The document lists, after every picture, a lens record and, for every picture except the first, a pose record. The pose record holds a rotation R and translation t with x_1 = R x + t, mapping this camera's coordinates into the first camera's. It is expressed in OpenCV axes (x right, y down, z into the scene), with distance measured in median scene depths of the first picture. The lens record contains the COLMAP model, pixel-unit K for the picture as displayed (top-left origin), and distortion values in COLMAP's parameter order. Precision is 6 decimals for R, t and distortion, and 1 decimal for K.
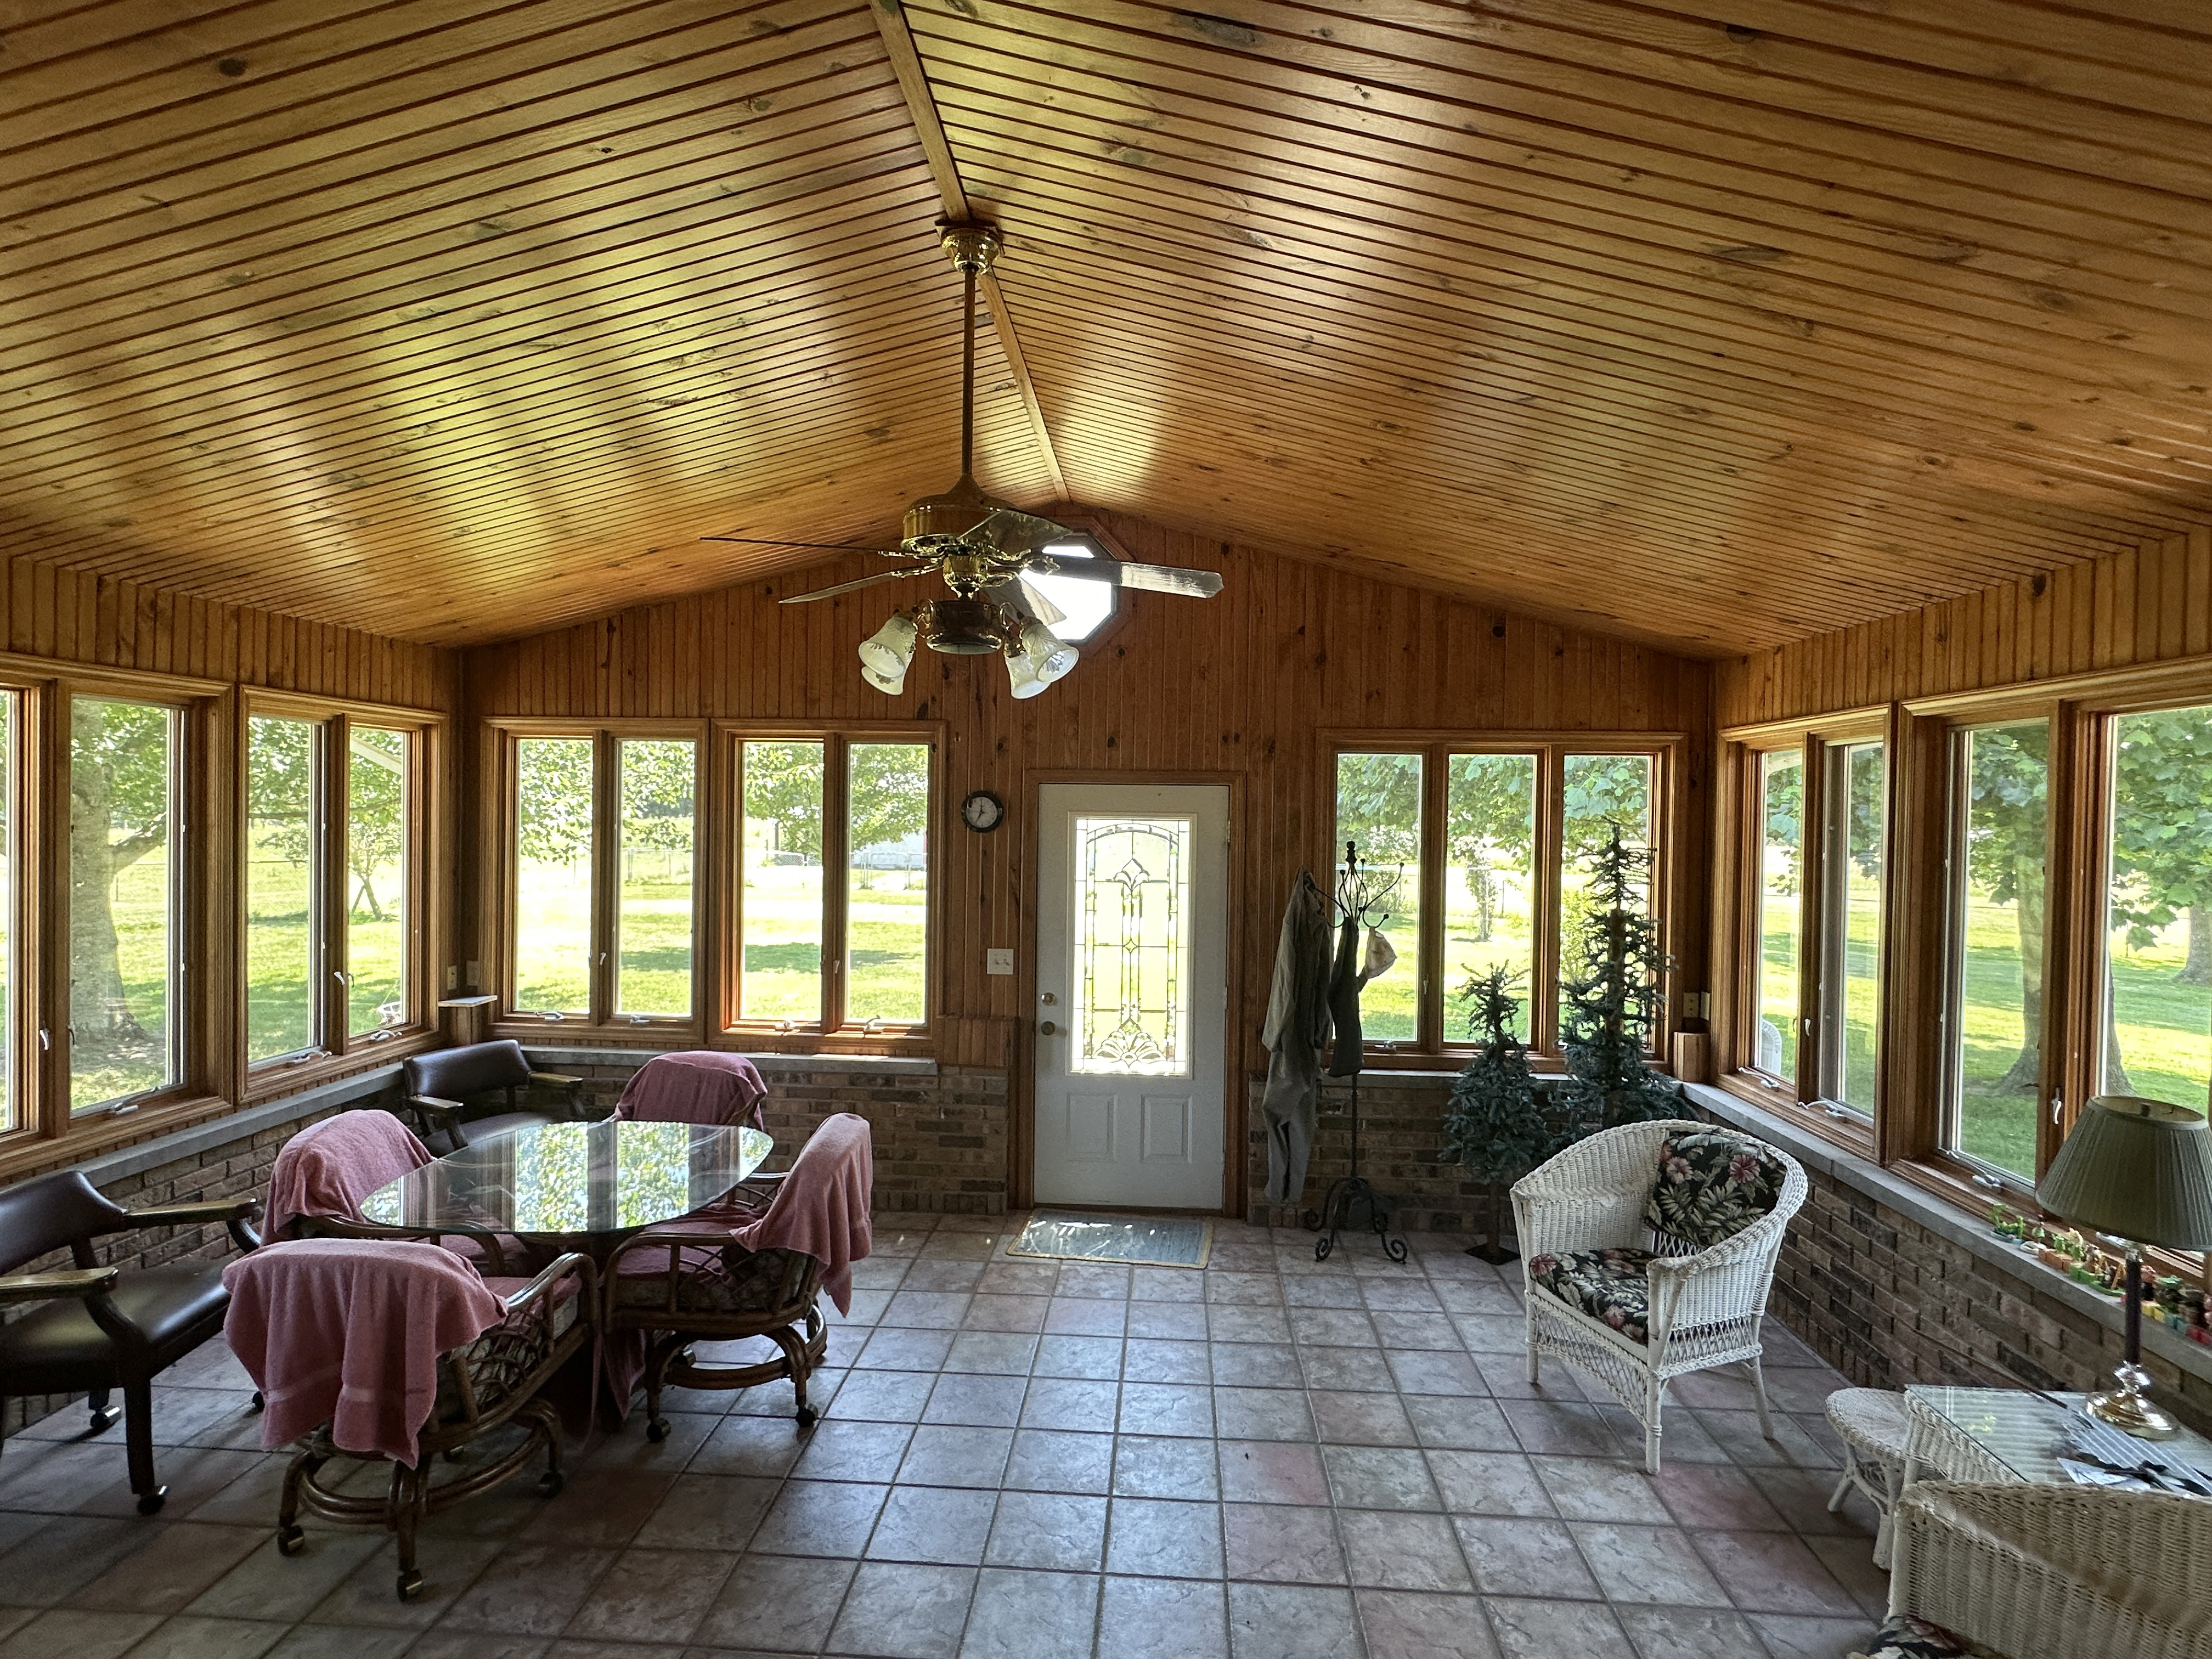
lens RADIAL K [[1051.2, 0, 1106.3], [0, 1051.2, 828.3], [0, 0, 1]] dist [-0.009638, 0.000424]
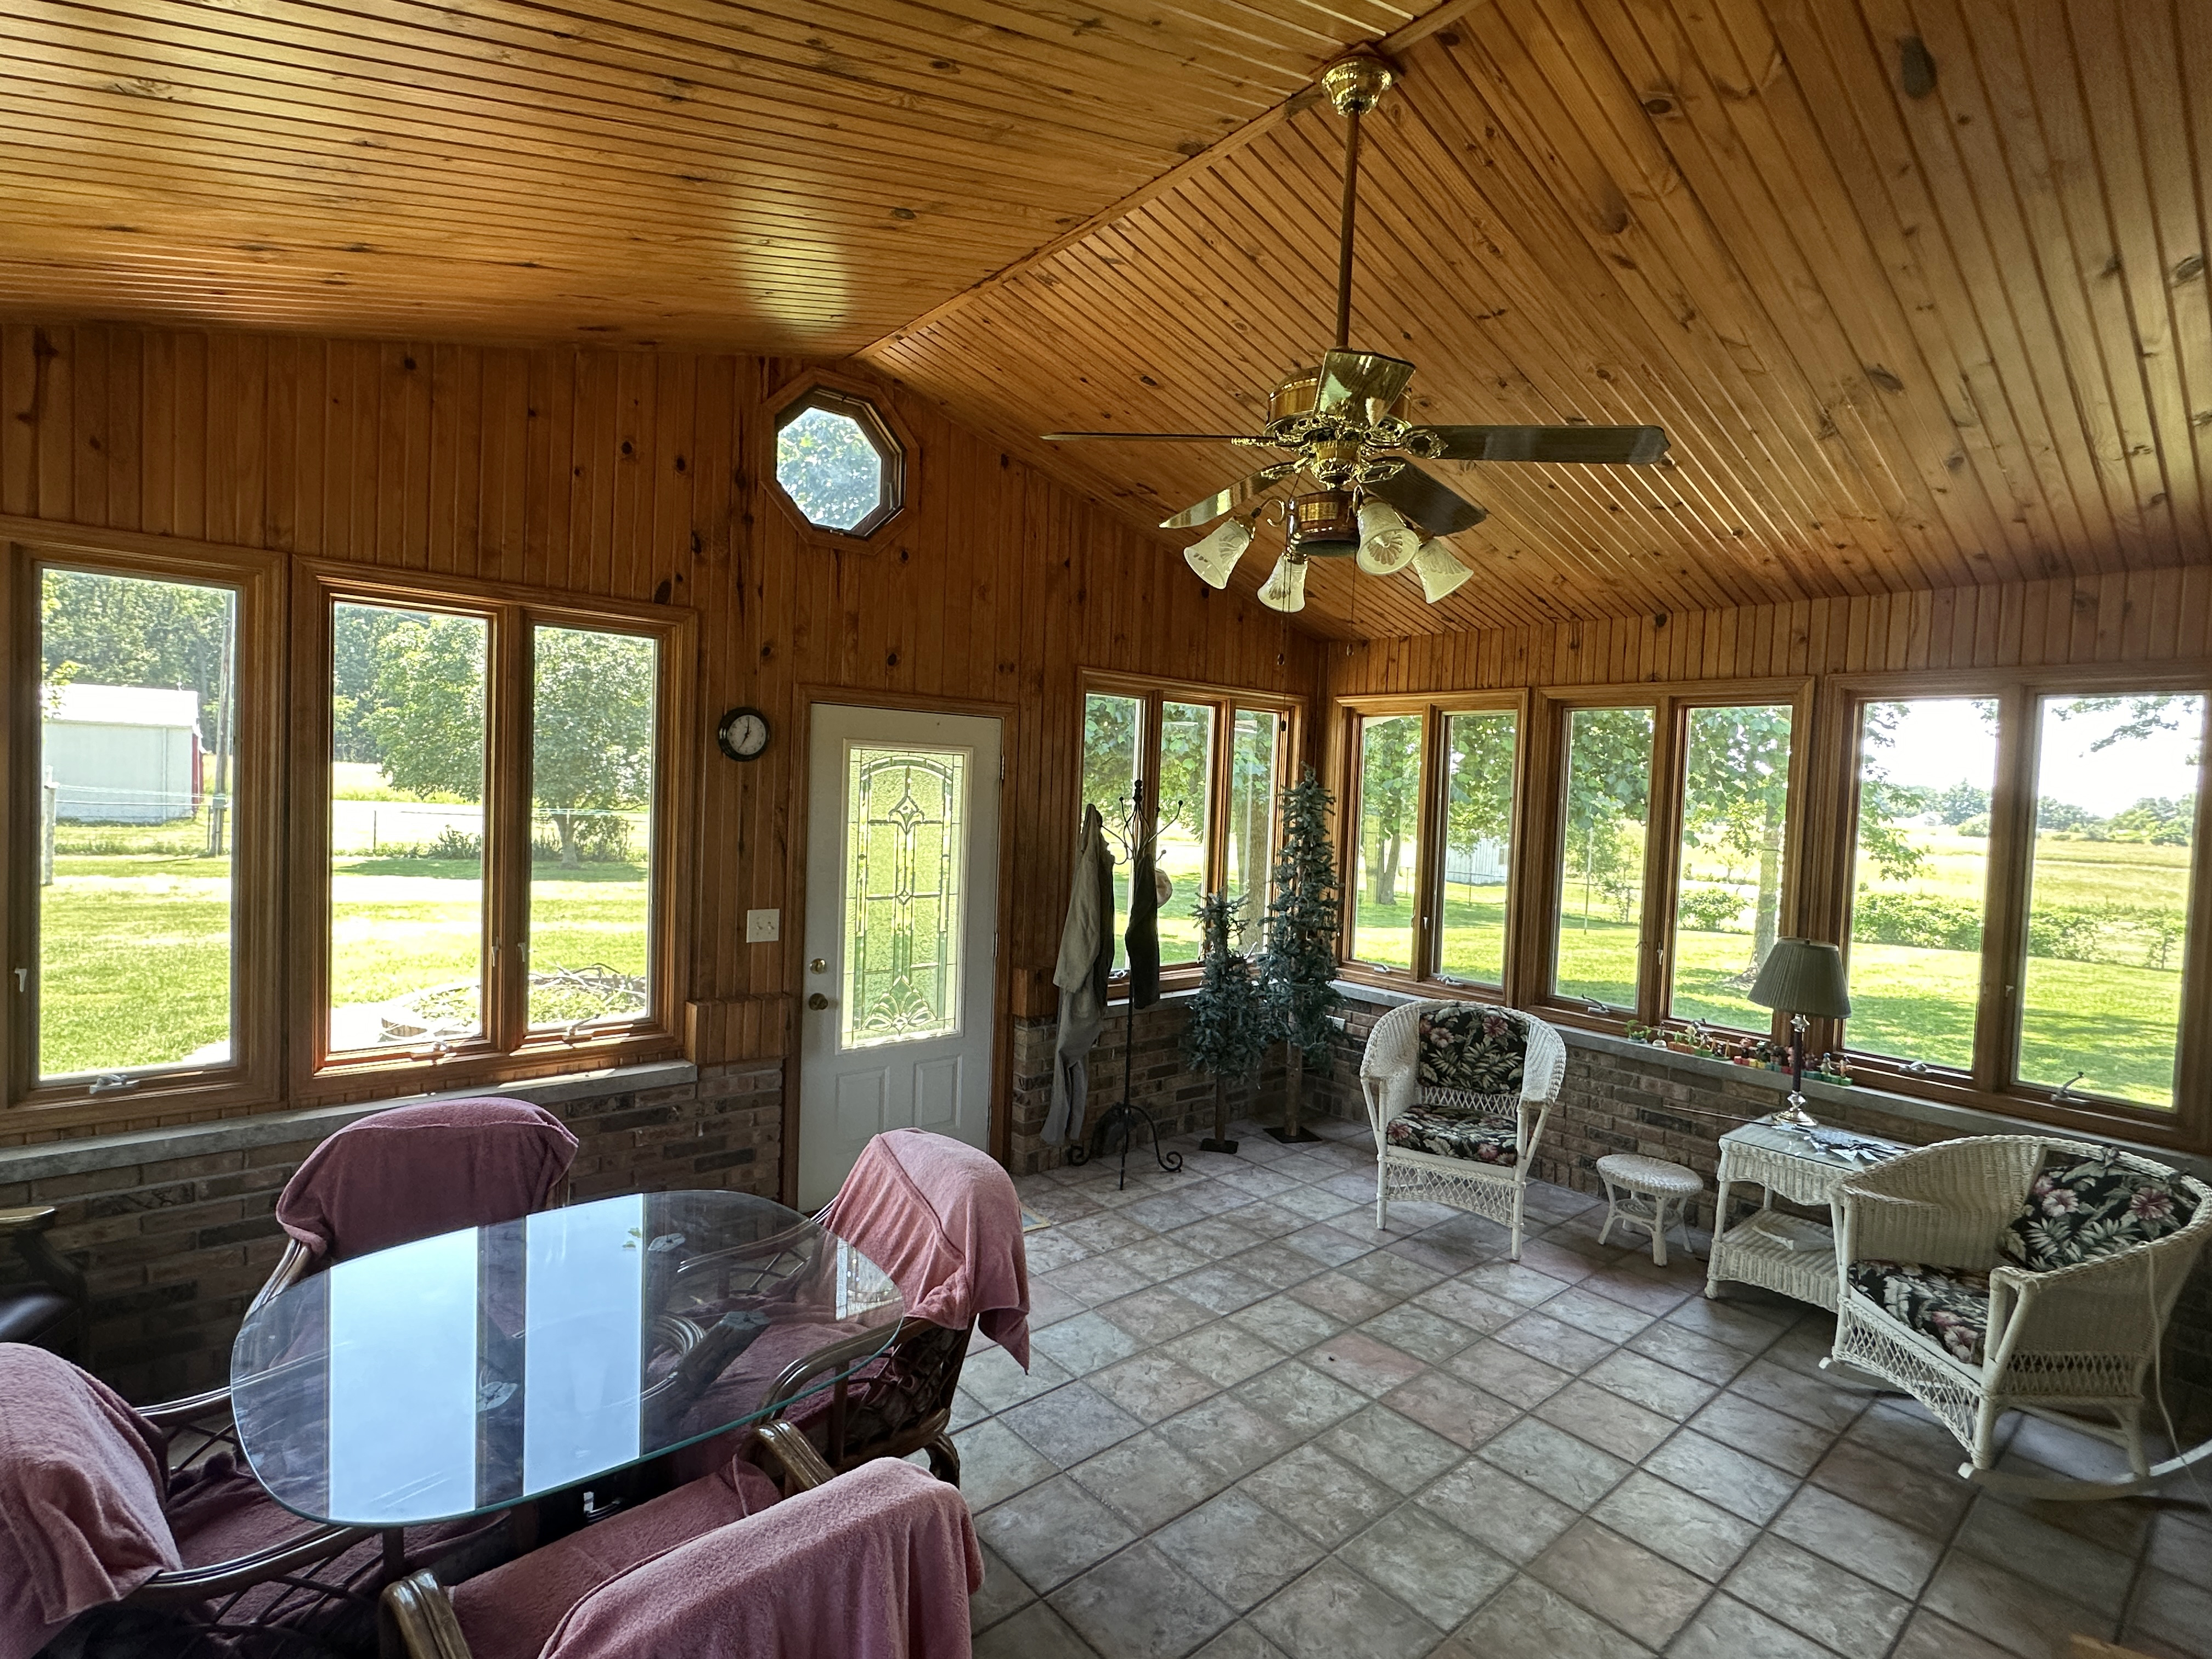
lens RADIAL K [[1051.2, 0, 1106.0], [0, 1051.2, 826.8], [0, 0, 1]] dist [-0.009638, 0.000424]
pose [[0.722803, -0.014103, 0.690911, -0.464842], [-0.020663, 0.998904, 0.042006, 0.014511], [-0.690746, -0.044638, 0.721719, 0.258757]]
